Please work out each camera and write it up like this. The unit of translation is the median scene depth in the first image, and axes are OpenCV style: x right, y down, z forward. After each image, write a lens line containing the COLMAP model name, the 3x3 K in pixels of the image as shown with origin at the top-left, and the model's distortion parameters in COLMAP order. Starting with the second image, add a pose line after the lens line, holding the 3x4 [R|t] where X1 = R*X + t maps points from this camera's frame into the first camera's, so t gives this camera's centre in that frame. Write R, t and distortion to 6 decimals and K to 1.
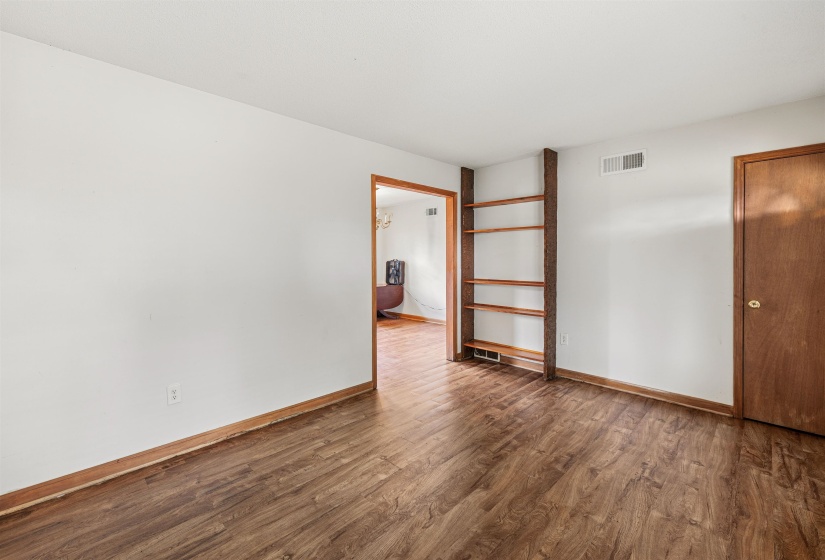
lens RADIAL K [[349.3, 0, 413.5], [0, 349.3, 263.1], [0, 0, 1]] dist [-0.002488, -0.000314]
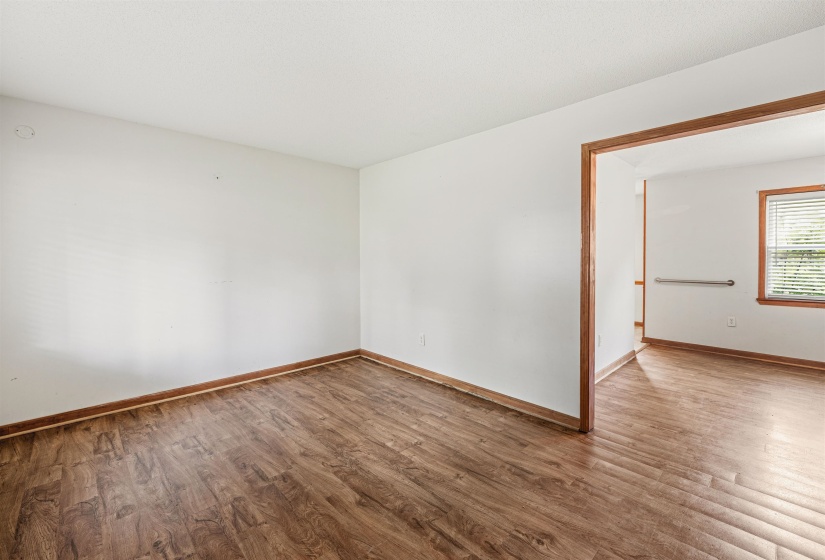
lens RADIAL K [[349.3, 0, 413.5], [0, 349.3, 263.1], [0, 0, 1]] dist [-0.002488, -0.000314]
pose [[-0.013559, 0.018645, -0.999734, 1.023303], [-0.011247, 0.999760, 0.018798, -0.017260], [0.999845, 0.011499, -0.013346, 1.041113]]
